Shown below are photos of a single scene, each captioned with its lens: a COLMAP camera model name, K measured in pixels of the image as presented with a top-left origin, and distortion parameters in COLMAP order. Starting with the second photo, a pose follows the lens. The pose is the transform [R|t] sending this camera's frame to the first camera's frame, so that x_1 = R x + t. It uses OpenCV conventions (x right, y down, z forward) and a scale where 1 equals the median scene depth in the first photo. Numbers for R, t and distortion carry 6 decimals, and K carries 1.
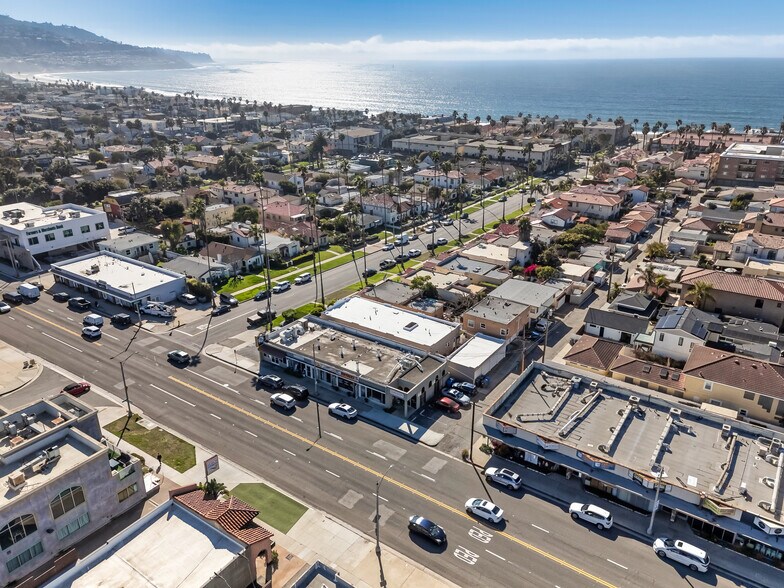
lens RADIAL K [[573.7, 0, 395.8], [0, 573.7, 295.1], [0, 0, 1]] dist [0.080129, -0.040011]
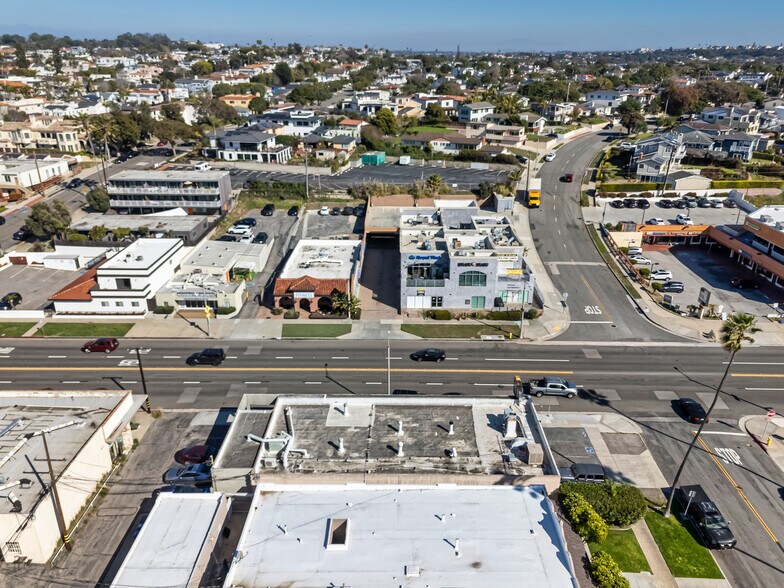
lens RADIAL K [[573.7, 0, 394.7], [0, 573.7, 292.7], [0, 0, 1]] dist [0.080129, -0.040011]
pose [[-0.826271, 0.218262, -0.519267, 0.147077], [-0.217730, 0.726458, 0.651807, -0.305417], [0.519491, 0.651629, -0.552729, 0.956962]]
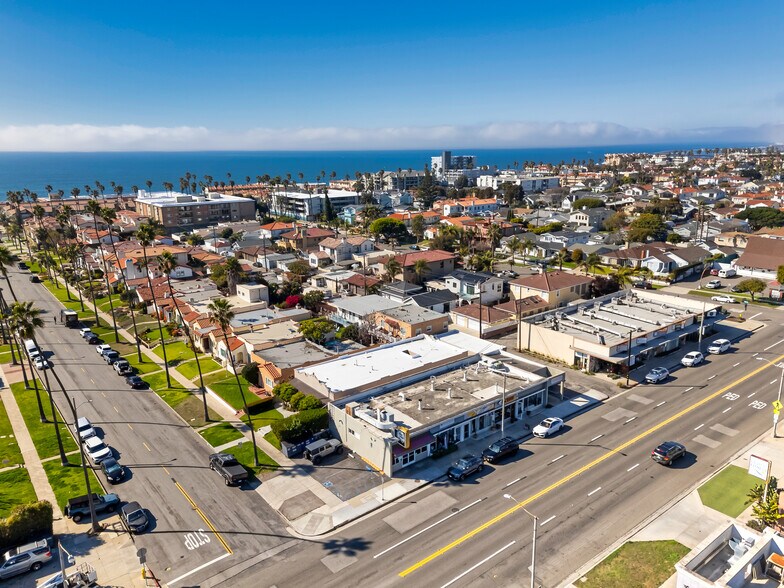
lens RADIAL K [[573.7, 0, 394.5], [0, 573.7, 297.9], [0, 0, 1]] dist [0.080129, -0.040011]
pose [[0.292644, -0.246476, 0.923909, -0.619567], [0.375682, 0.918151, 0.125944, -0.114086], [-0.879330, 0.310240, 0.361288, 0.576729]]
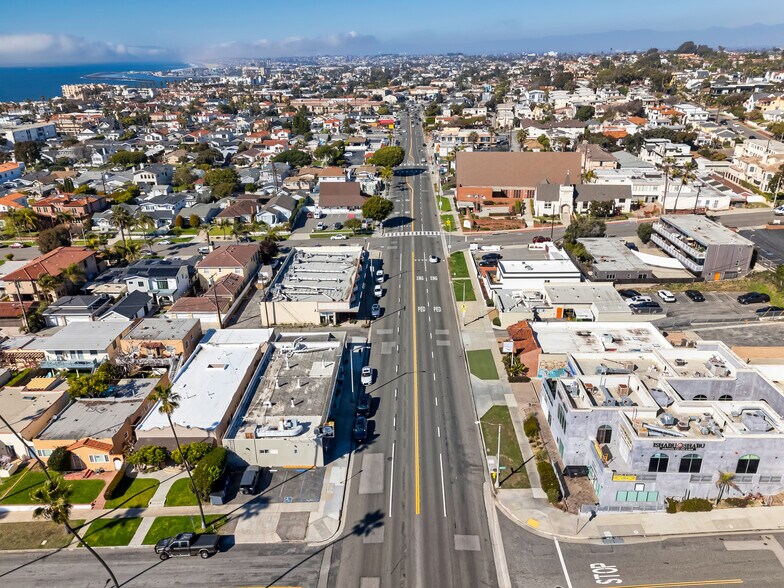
lens RADIAL K [[573.7, 0, 396.6], [0, 573.7, 295.2], [0, 0, 1]] dist [0.080129, -0.040011]
pose [[-0.553052, -0.308208, 0.774042, -0.645649], [0.335779, 0.767809, 0.545639, -0.348774], [-0.762487, 0.561674, -0.321149, 0.847753]]
